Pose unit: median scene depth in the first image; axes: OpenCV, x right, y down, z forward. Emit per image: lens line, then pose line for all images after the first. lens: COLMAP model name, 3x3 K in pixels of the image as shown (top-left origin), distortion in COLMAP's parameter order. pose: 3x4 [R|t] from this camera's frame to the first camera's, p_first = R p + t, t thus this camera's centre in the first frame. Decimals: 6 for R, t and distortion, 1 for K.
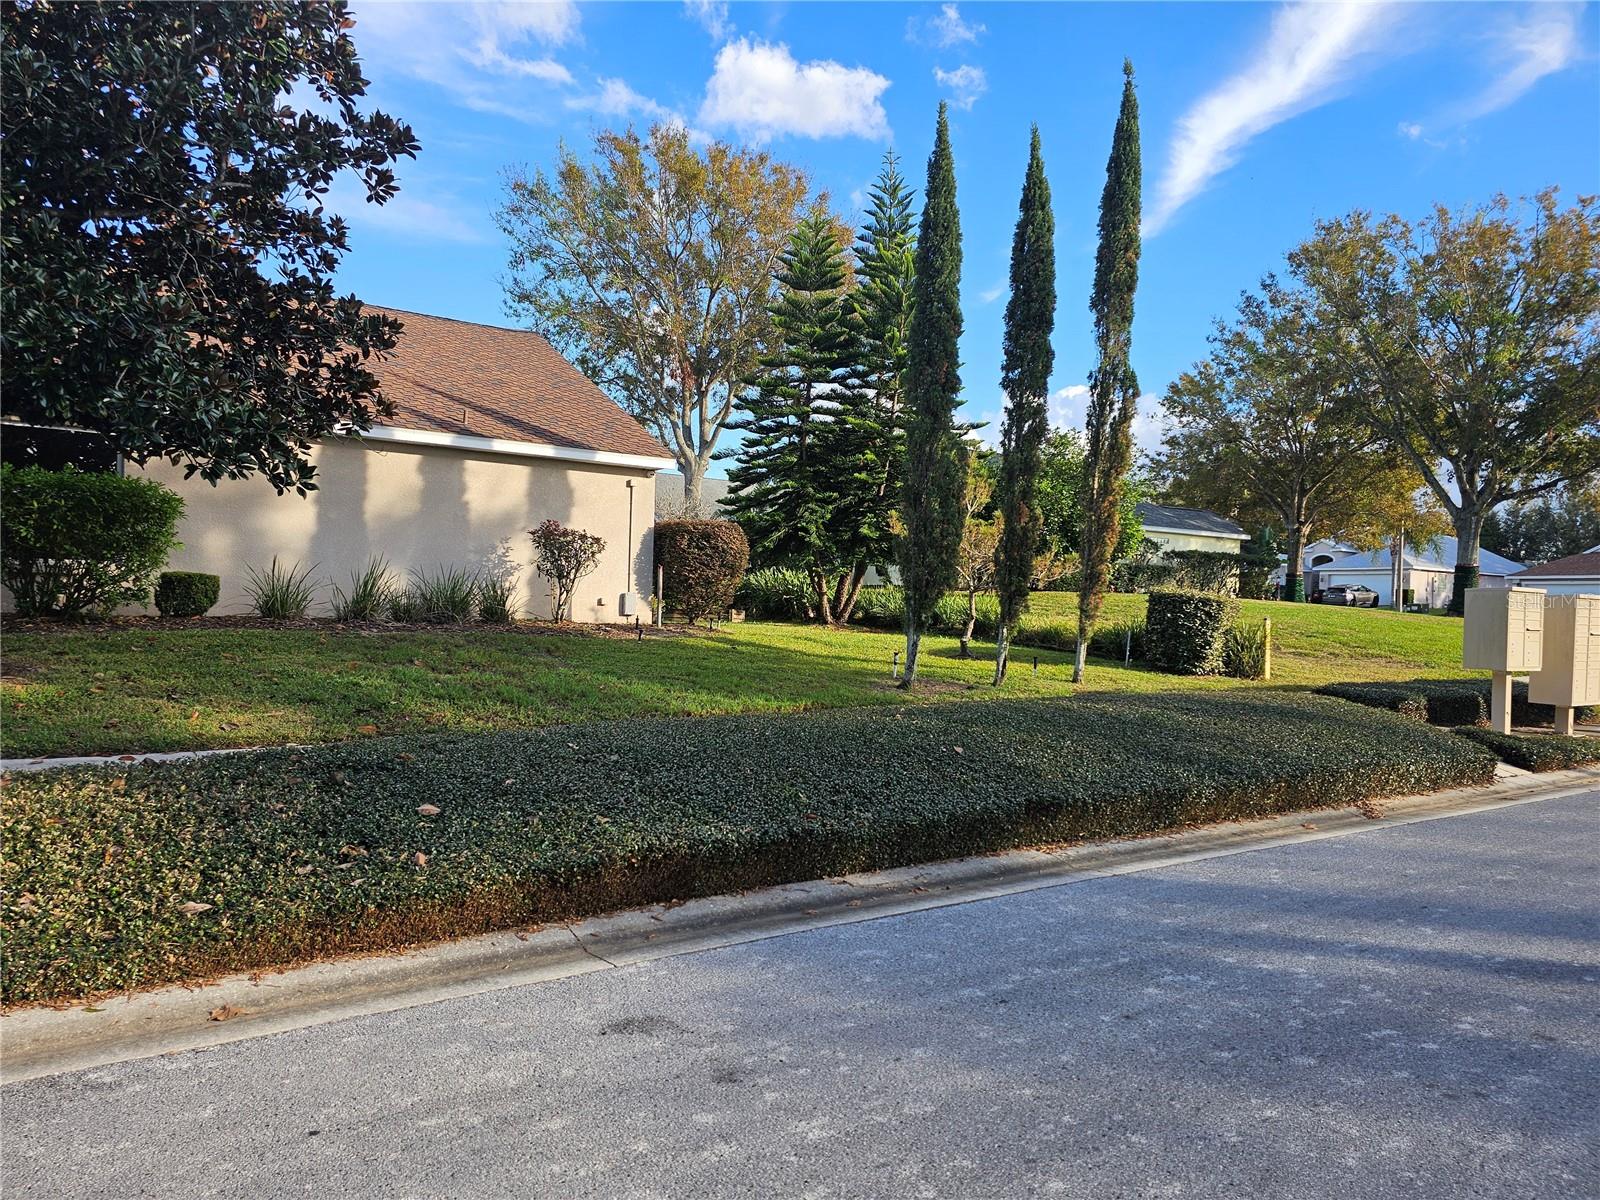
lens RADIAL K [[1059.6, 0, 784.5], [0, 1059.6, 605.0], [0, 0, 1]] dist [0.056343, -0.044506]
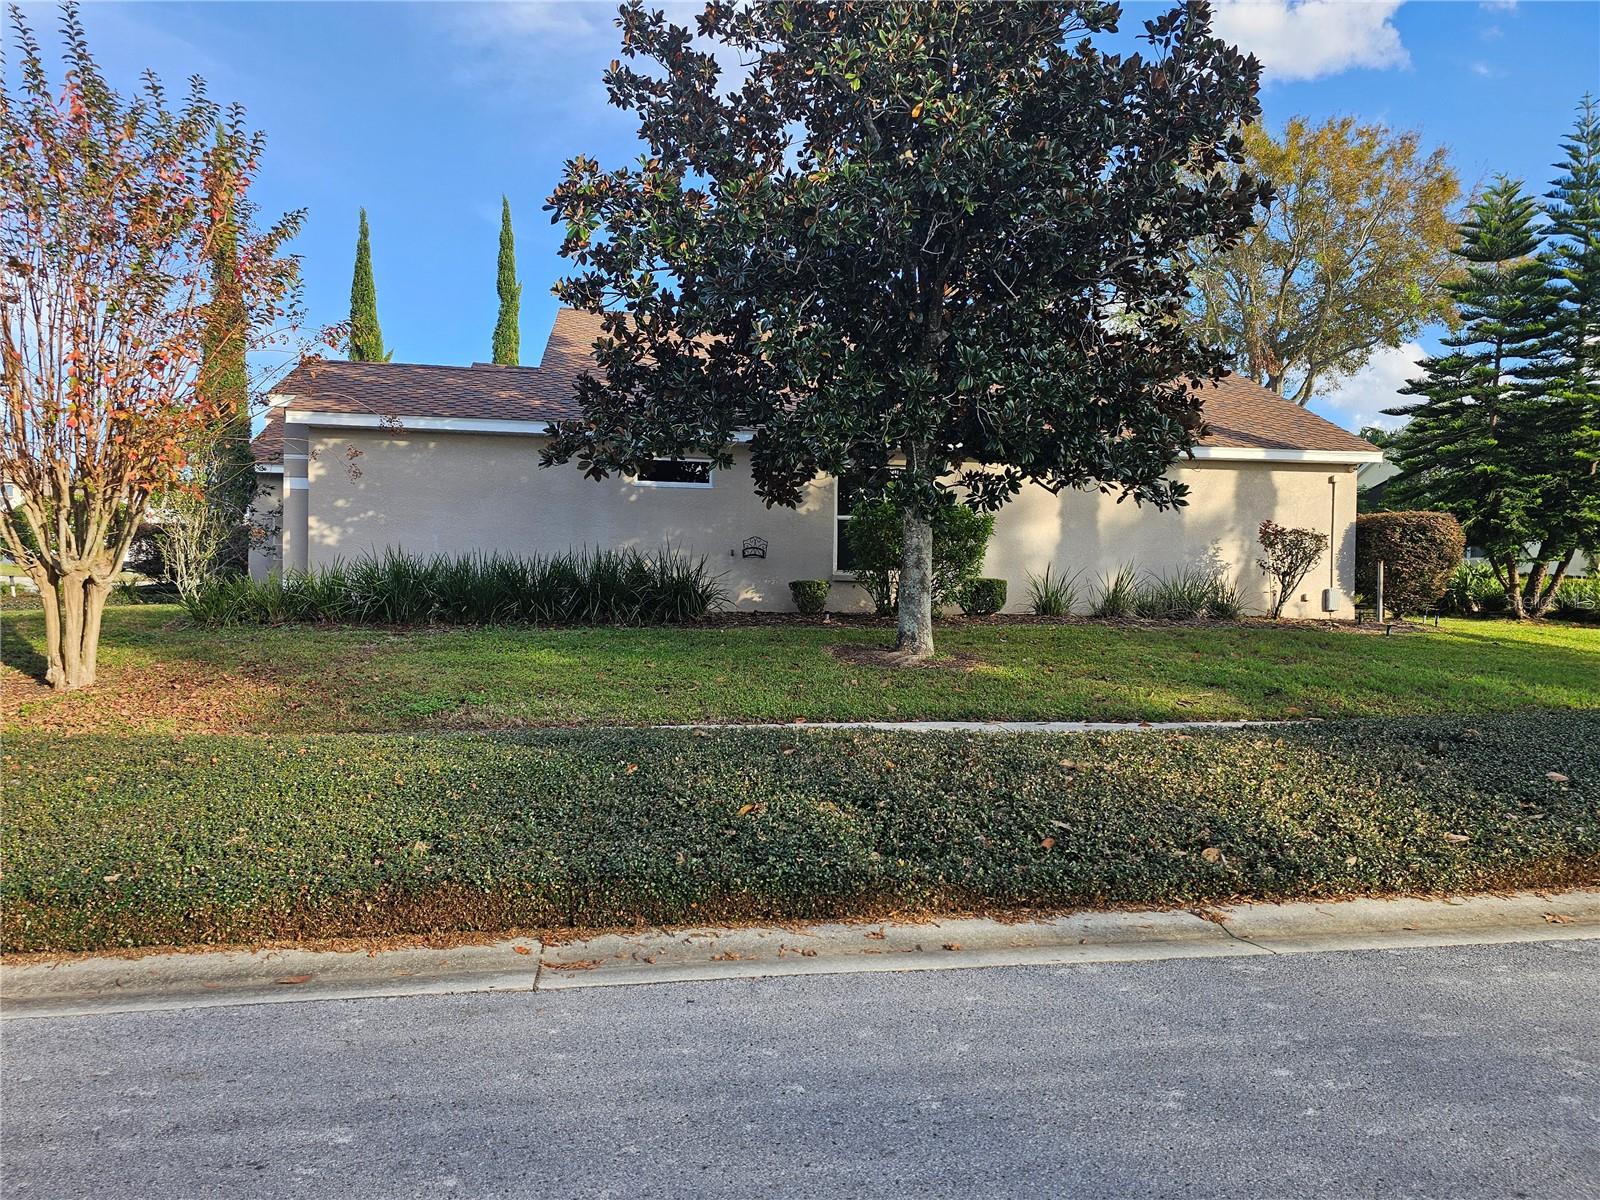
lens RADIAL K [[1059.6, 0, 804.2], [0, 1059.6, 592.4], [0, 0, 1]] dist [0.056343, -0.044506]
pose [[0.914718, -0.015752, -0.403786, -0.194712], [0.012581, 0.999866, -0.010507, -0.003137], [0.403898, 0.004531, 0.914793, -0.134226]]
